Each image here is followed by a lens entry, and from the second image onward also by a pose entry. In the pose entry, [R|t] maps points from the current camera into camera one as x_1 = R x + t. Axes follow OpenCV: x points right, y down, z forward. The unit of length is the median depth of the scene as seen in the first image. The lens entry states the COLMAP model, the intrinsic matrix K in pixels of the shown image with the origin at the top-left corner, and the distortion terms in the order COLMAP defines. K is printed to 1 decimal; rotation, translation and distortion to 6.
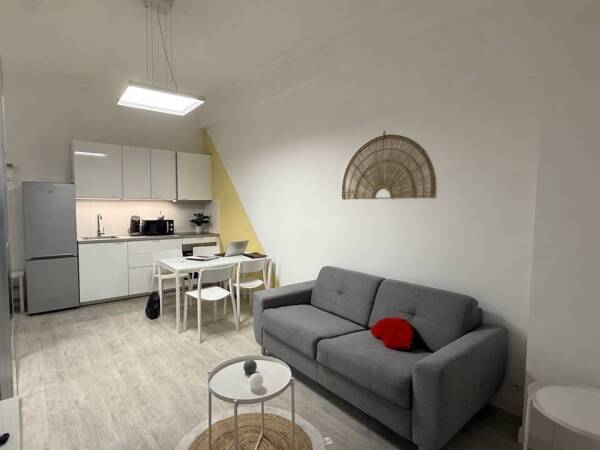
lens RADIAL K [[317.4, 0, 297.2], [0, 317.4, 226.1], [0, 0, 1]] dist [-0.000518, 0.000870]
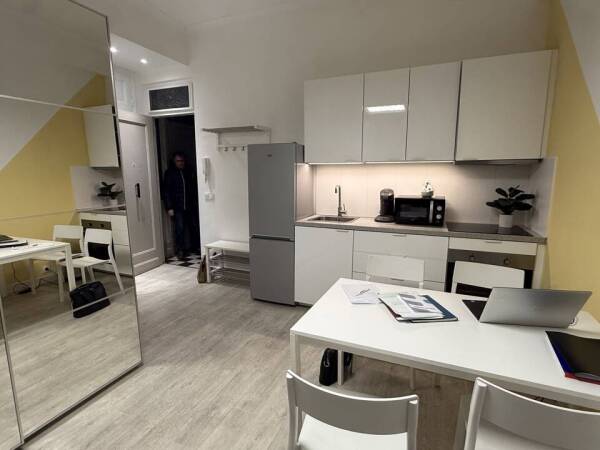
lens RADIAL K [[317.4, 0, 296.5], [0, 317.4, 224.6], [0, 0, 1]] dist [-0.000518, 0.000870]
pose [[0.445066, 0.130576, -0.885927, -0.042772], [-0.052843, 0.991418, 0.119578, -0.049515], [0.893937, -0.006405, 0.448146, 0.961922]]
